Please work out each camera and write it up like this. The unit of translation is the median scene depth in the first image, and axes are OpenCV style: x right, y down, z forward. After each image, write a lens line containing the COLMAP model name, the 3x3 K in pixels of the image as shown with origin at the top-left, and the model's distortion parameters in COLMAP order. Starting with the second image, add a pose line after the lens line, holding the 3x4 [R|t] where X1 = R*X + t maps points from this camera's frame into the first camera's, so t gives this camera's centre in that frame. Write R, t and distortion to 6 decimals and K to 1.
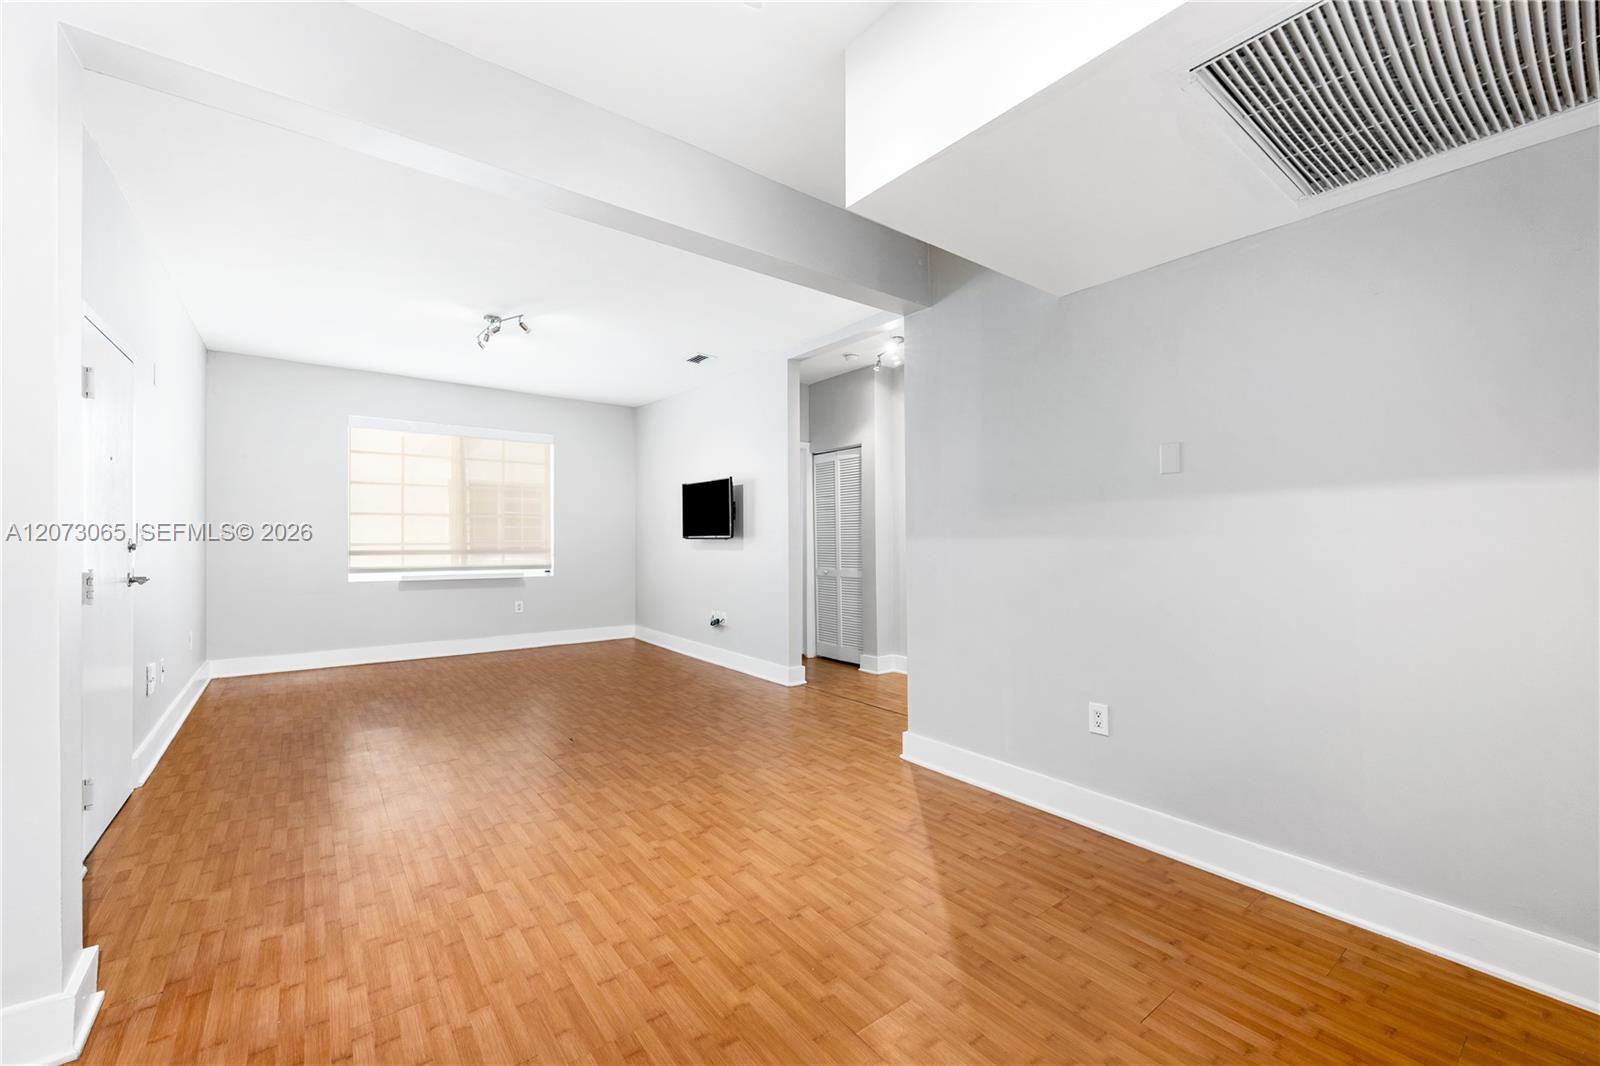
lens RADIAL K [[644.2, 0, 793.3], [0, 644.2, 531.6], [0, 0, 1]] dist [-0.000904, -0.000135]
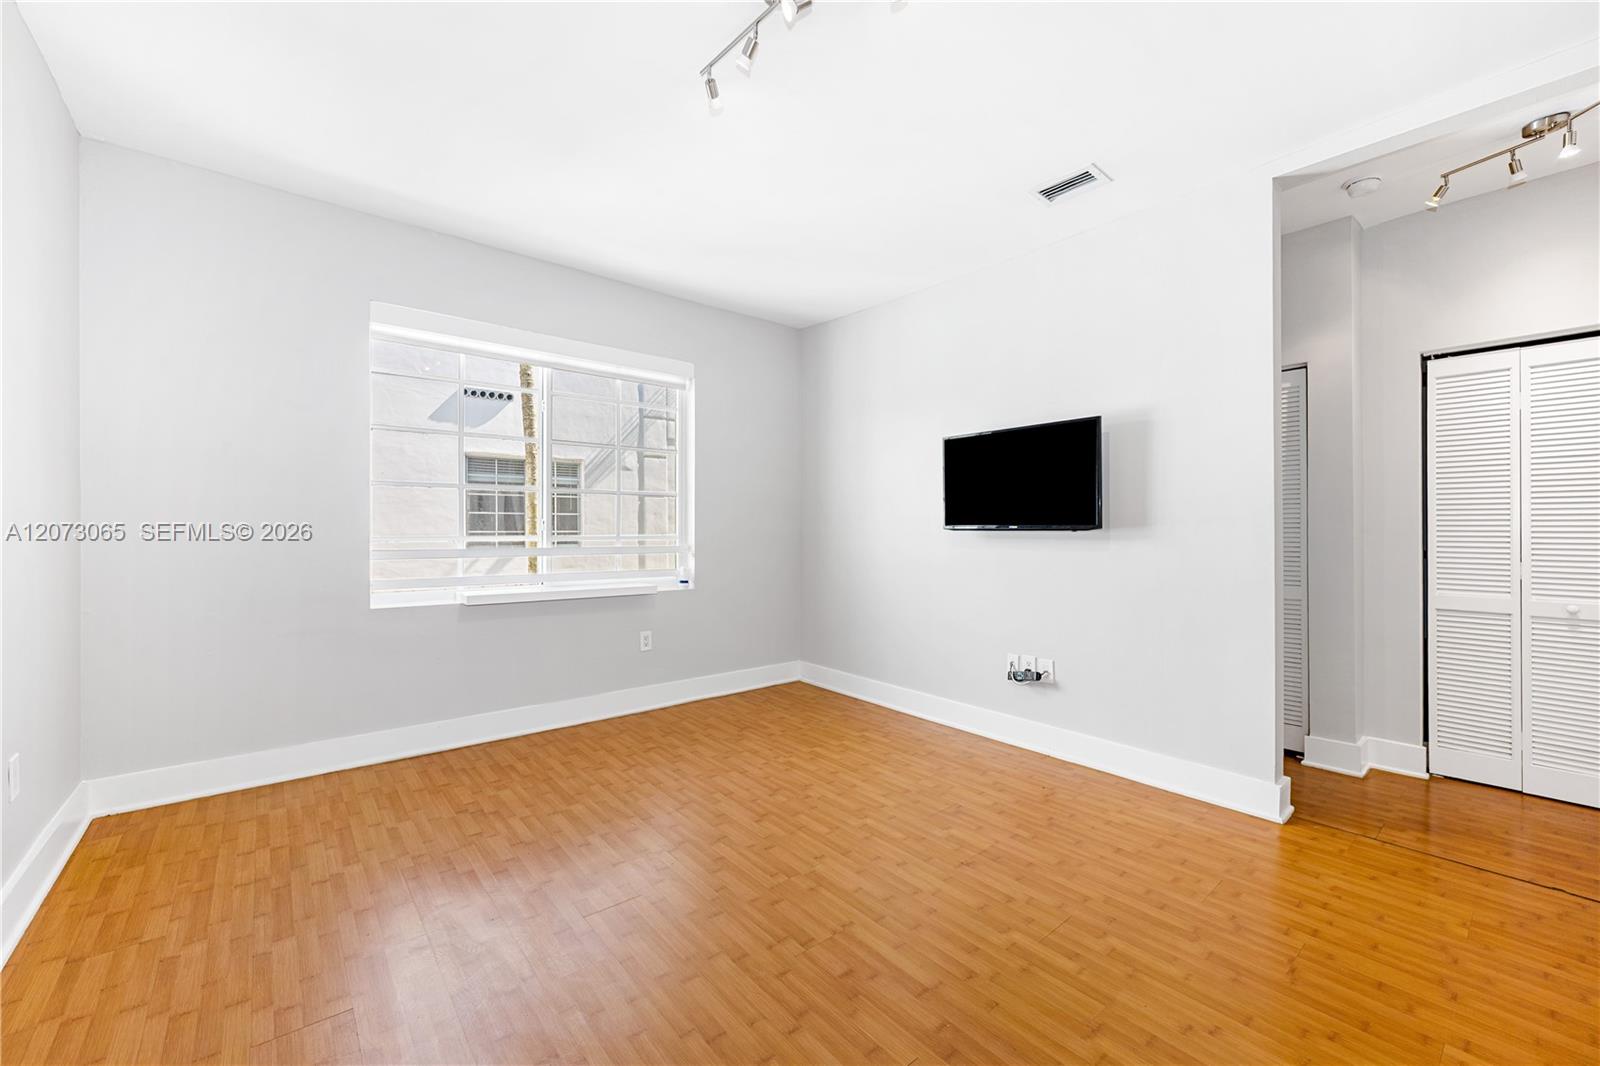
lens RADIAL K [[639.5, 0, 798.1], [0, 639.5, 527.5], [0, 0, 1]] dist [-0.000882, 0.000227]
pose [[0.999052, 0.001749, 0.043508, -0.663462], [-0.002196, 0.999945, 0.010216, 0.006692], [-0.043487, -0.010302, 0.999001, 0.838609]]
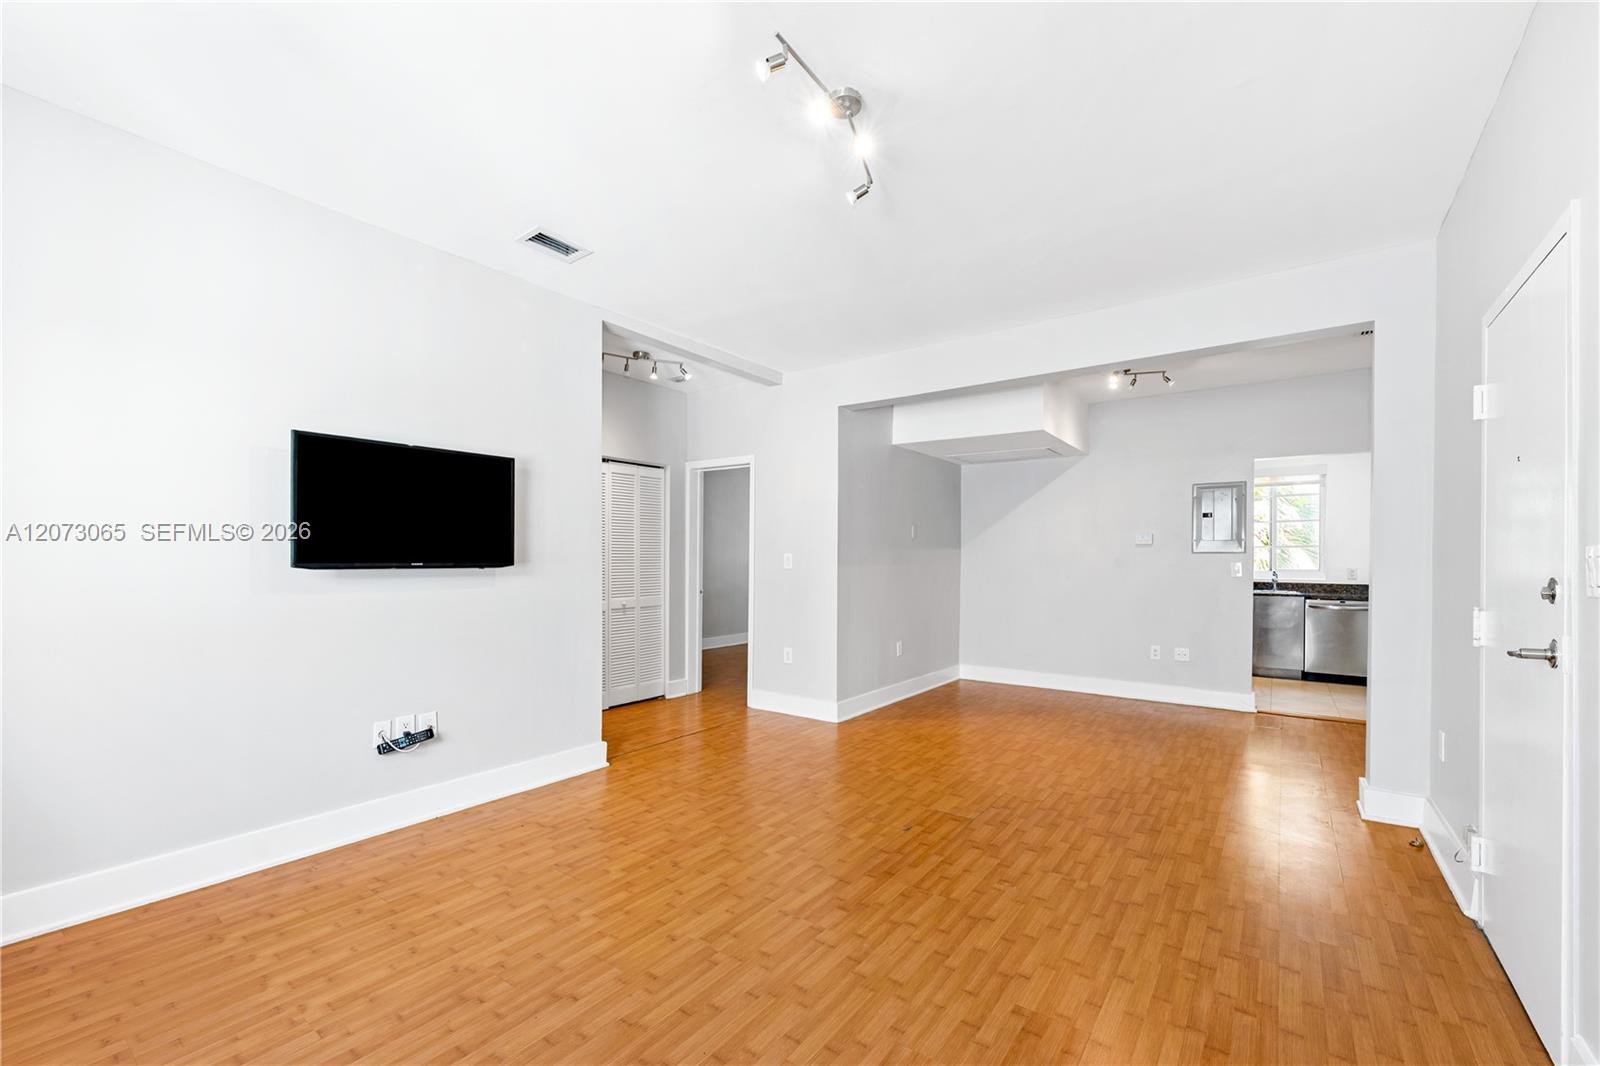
lens RADIAL K [[659.1, 0, 786.3], [0, 659.1, 561.4], [0, 0, 1]] dist [-0.000003, -0.000265]
pose [[-0.272772, -0.002108, 0.962076, -1.287047], [-0.014141, 0.999898, -0.001819, 0.006298], [-0.961975, -0.014101, -0.272774, 1.643081]]
